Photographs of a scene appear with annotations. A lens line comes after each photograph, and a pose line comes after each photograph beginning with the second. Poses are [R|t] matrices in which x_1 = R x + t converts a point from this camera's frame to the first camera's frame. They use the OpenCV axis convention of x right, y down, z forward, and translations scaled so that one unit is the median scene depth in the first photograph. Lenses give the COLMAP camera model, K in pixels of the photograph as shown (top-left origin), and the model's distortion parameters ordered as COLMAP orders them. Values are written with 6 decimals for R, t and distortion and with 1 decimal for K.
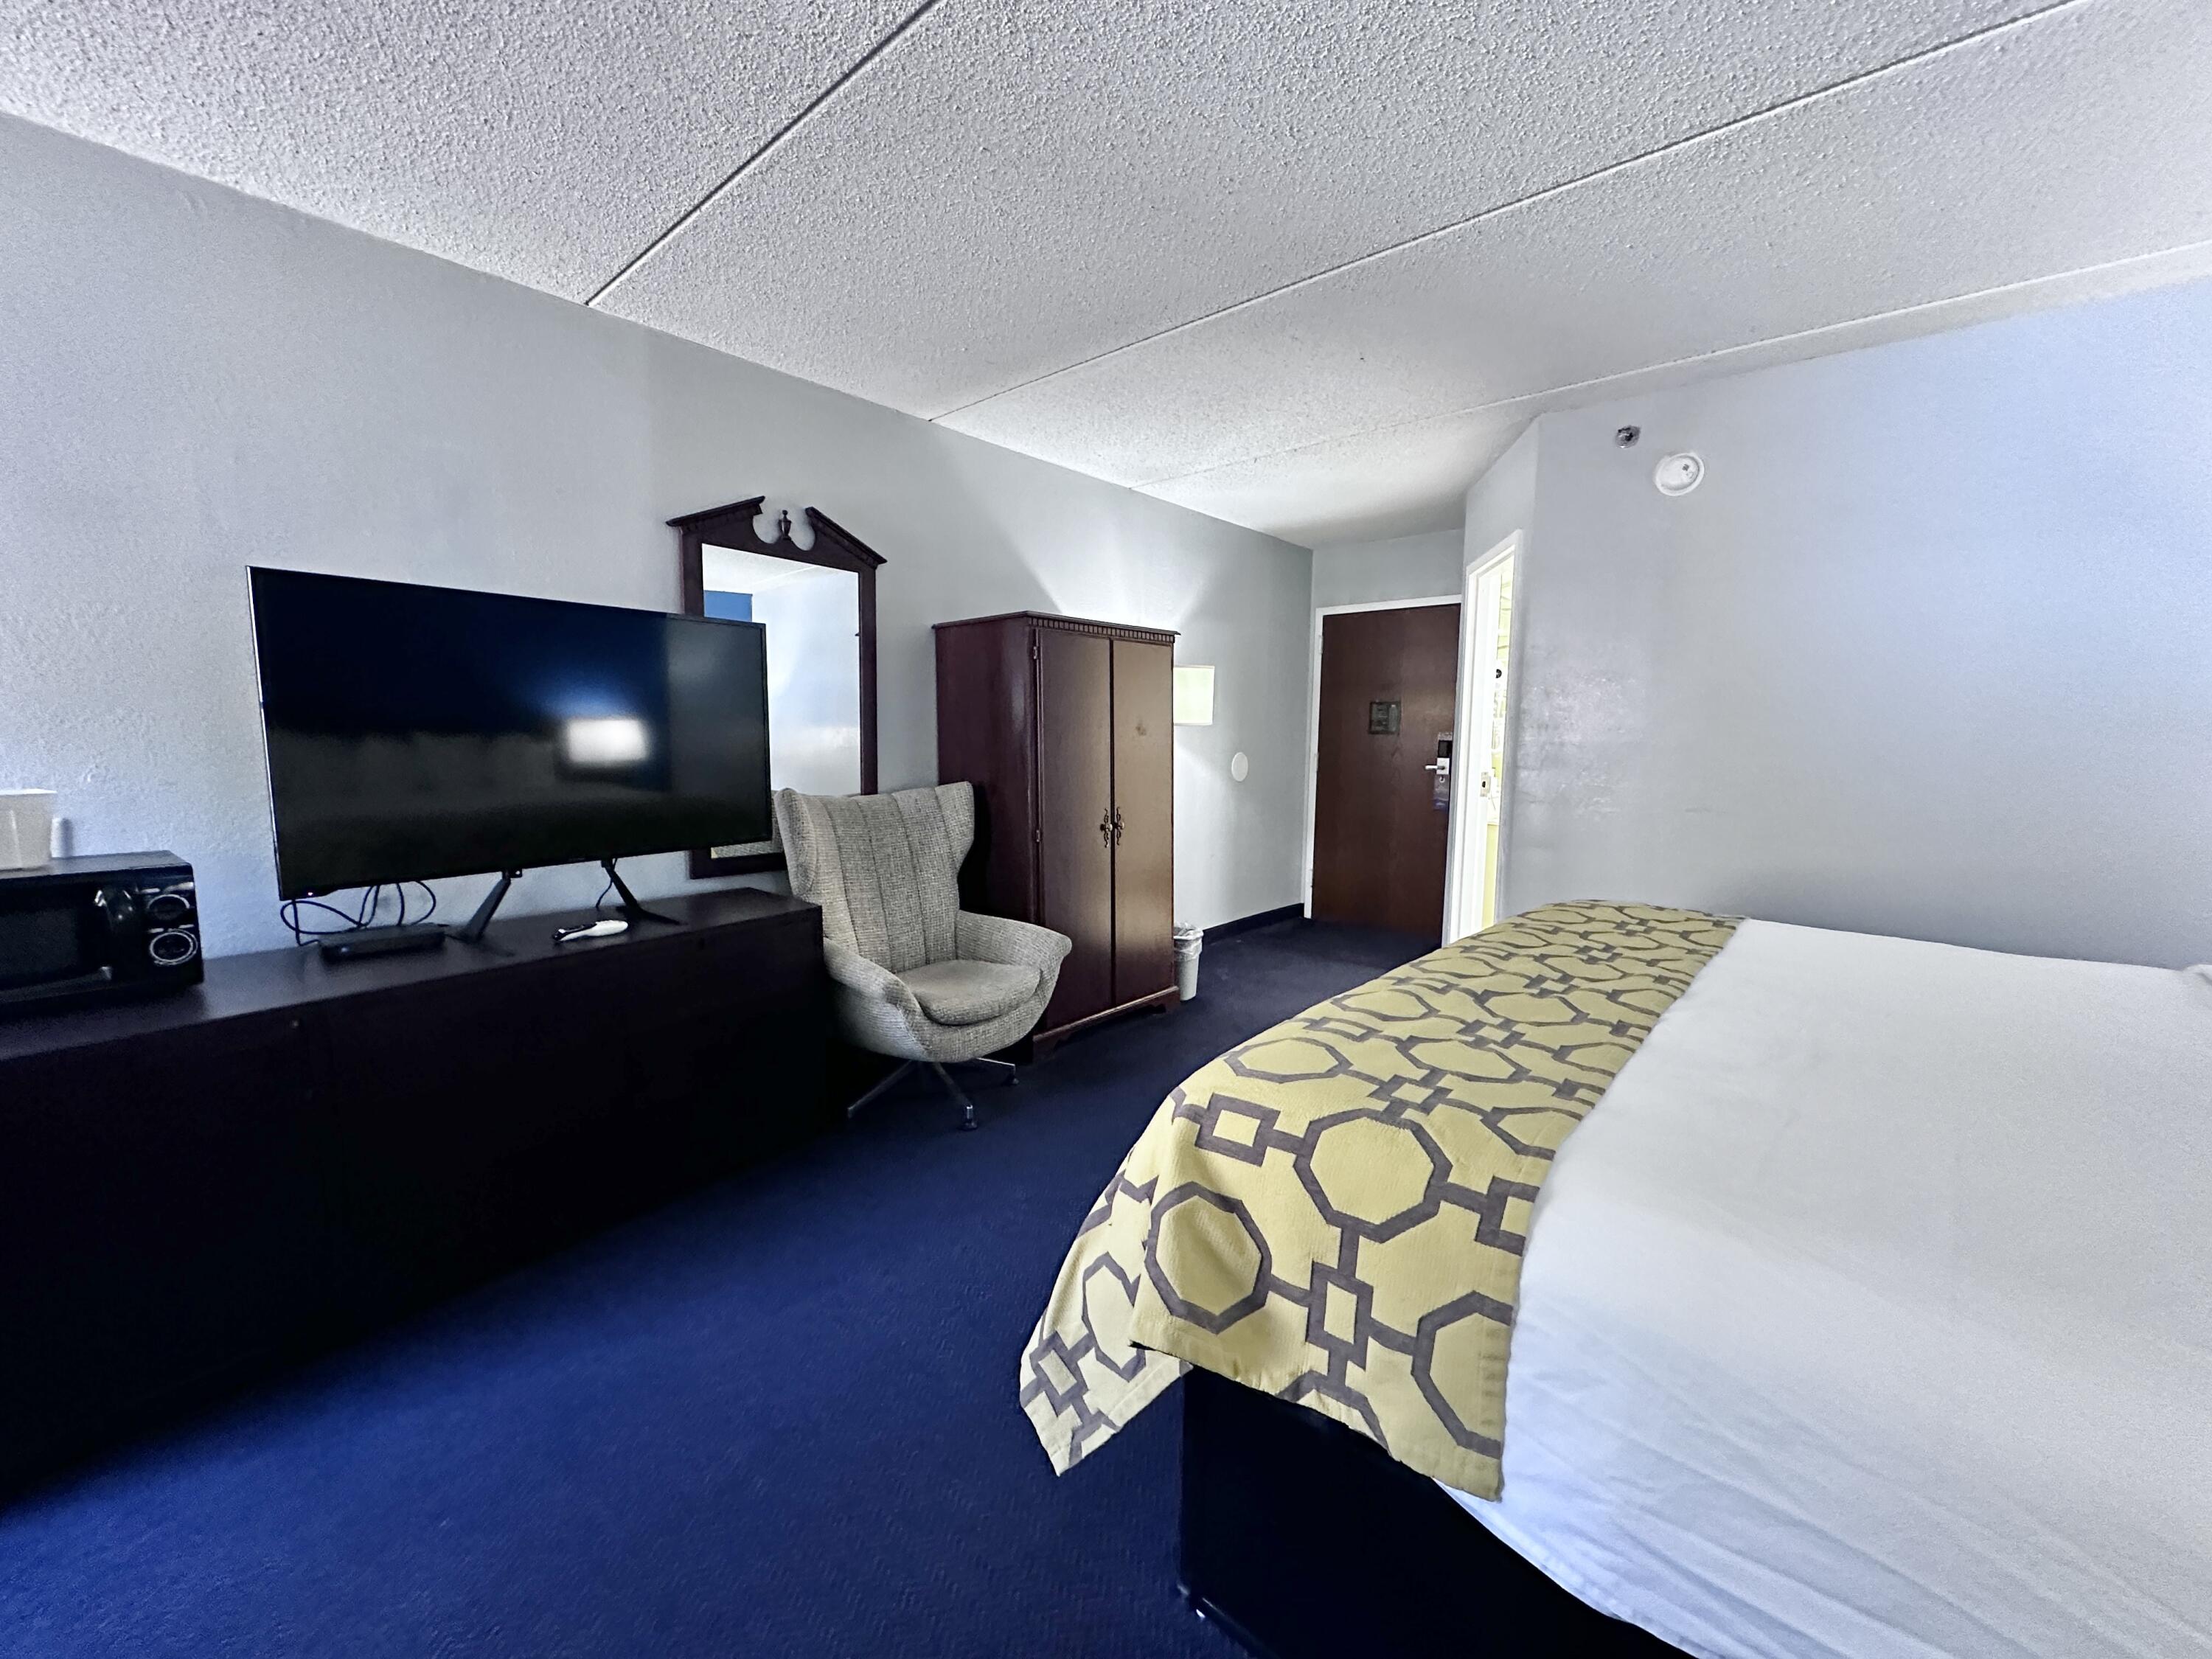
lens RADIAL K [[877.7, 0, 1107.2], [0, 877.7, 830.5], [0, 0, 1]] dist [-0.001240, -0.000046]
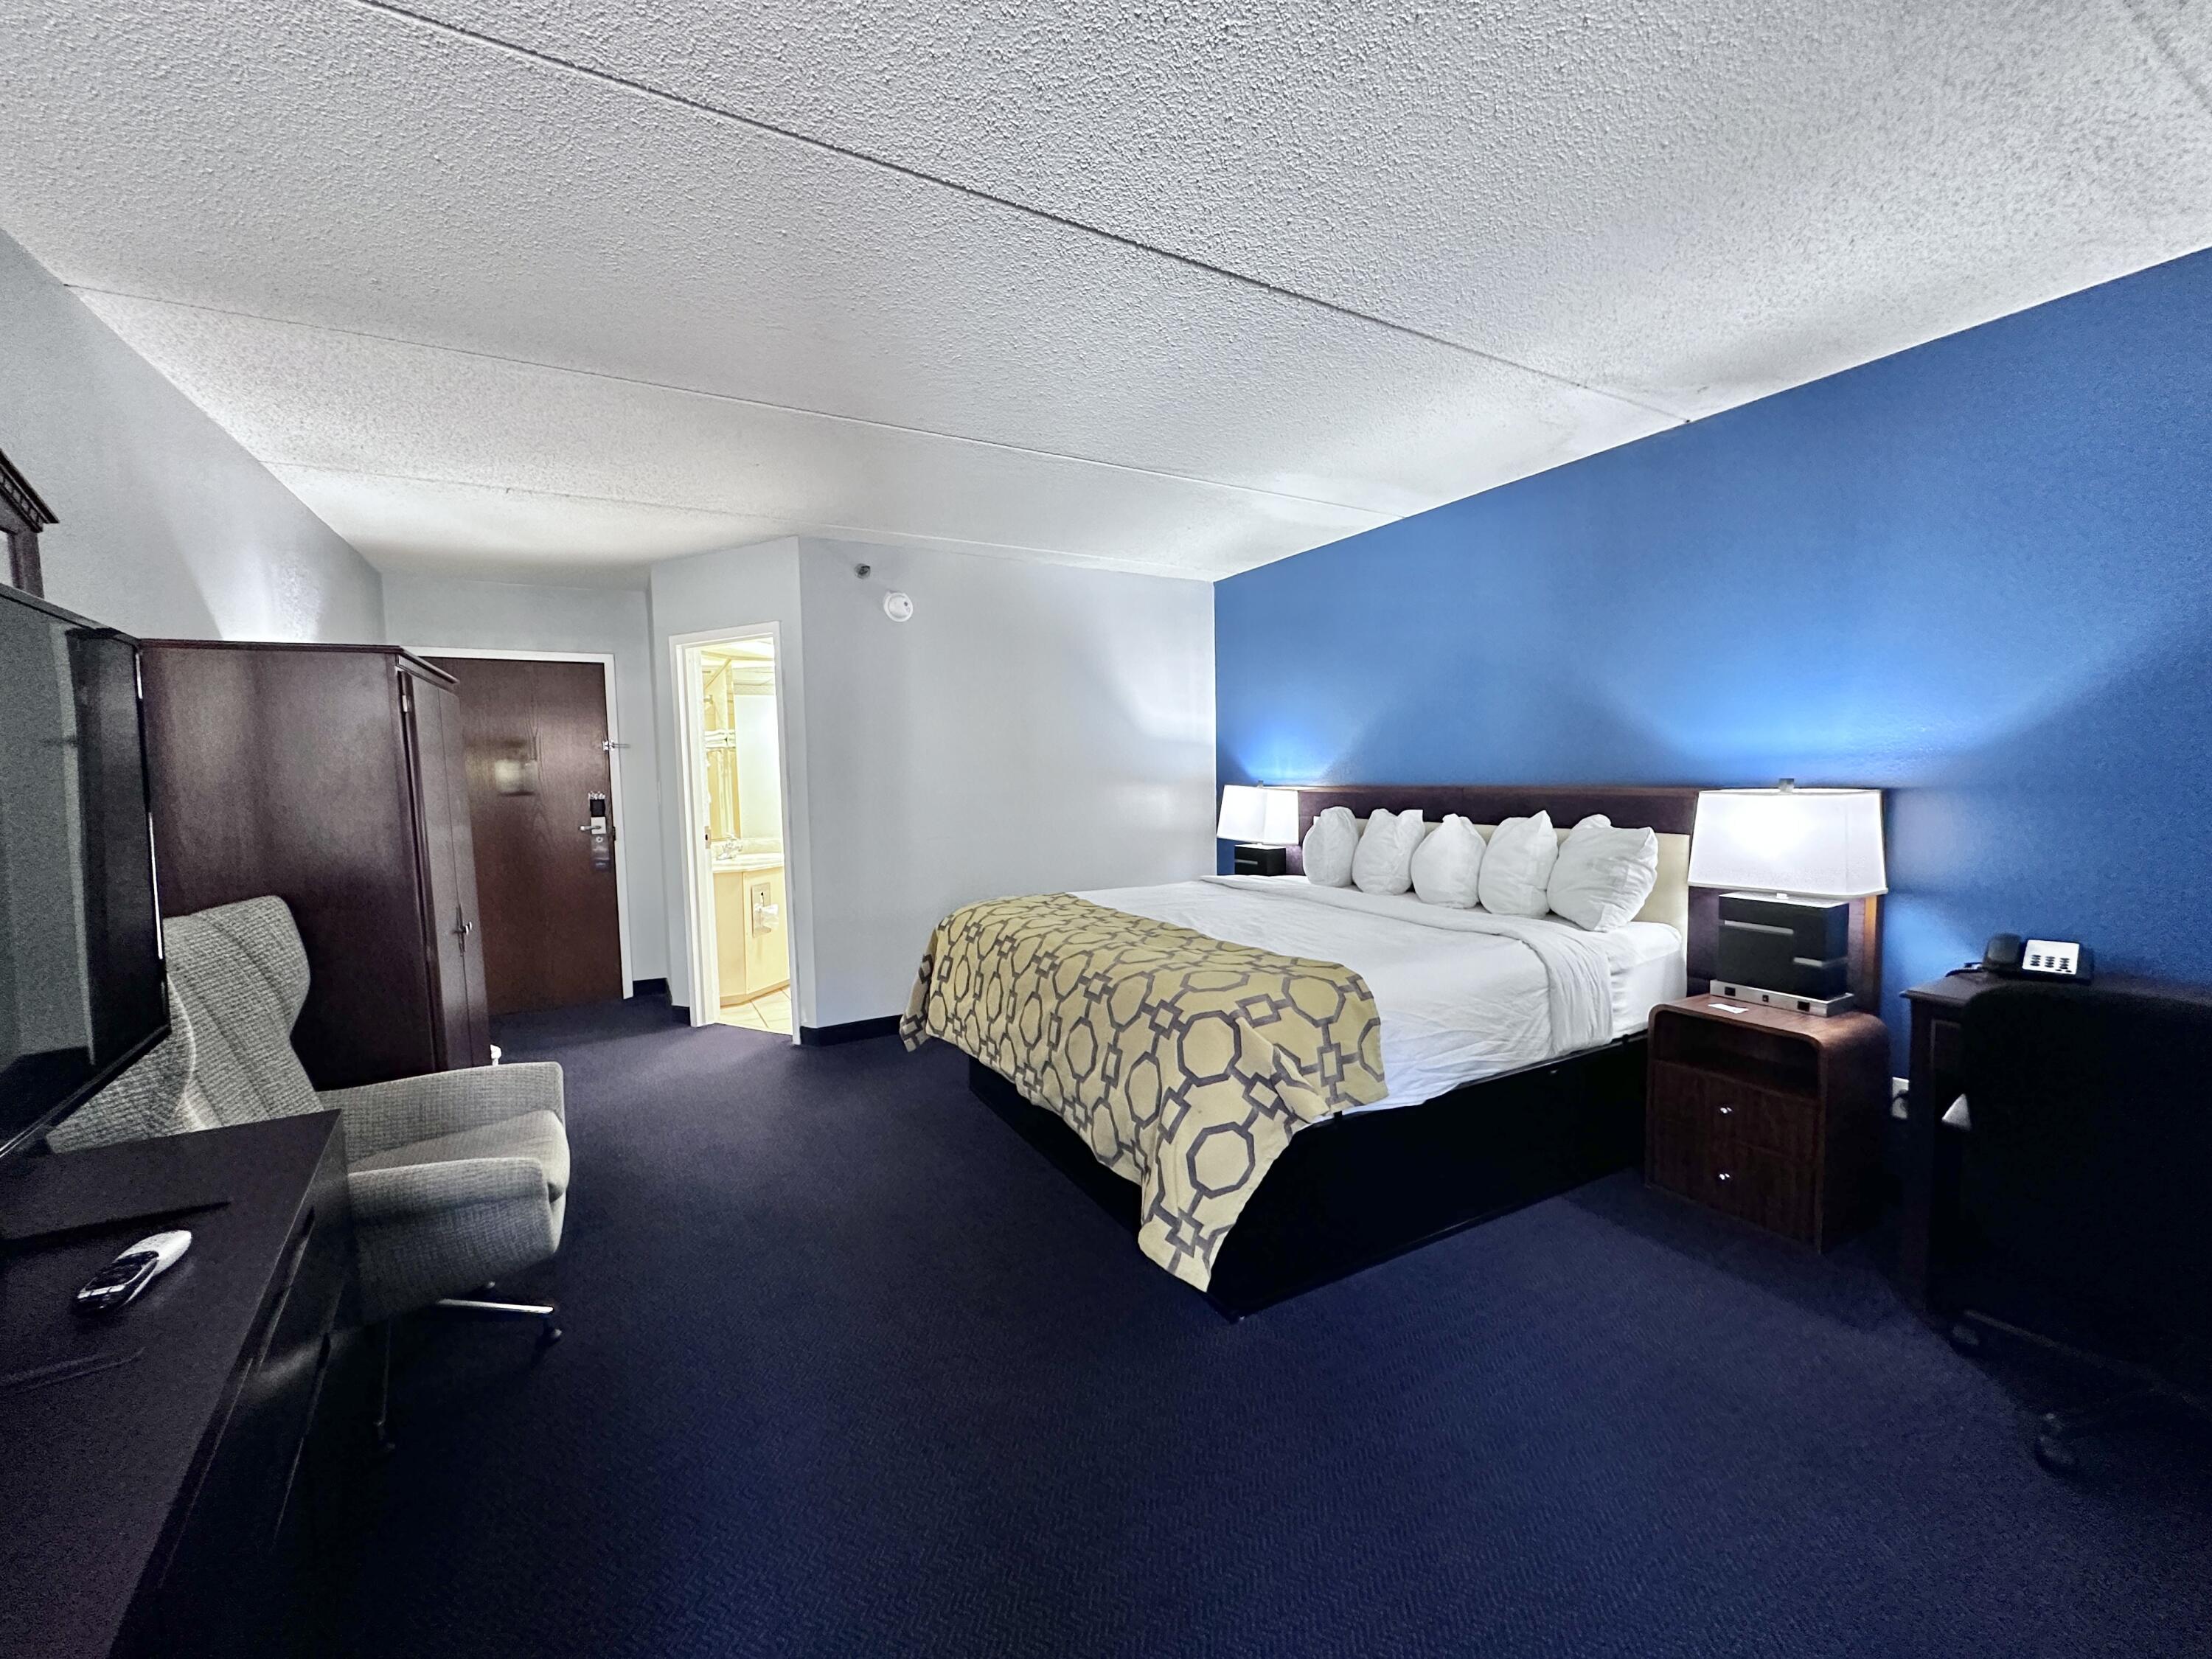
lens RADIAL K [[877.7, 0, 1107.2], [0, 877.7, 830.5], [0, 0, 1]] dist [-0.001240, -0.000046]
pose [[0.332125, -0.077395, 0.940055, -1.463032], [0.128658, 0.991030, 0.036136, -0.124532], [-0.934420, 0.108944, 0.339104, 0.560338]]
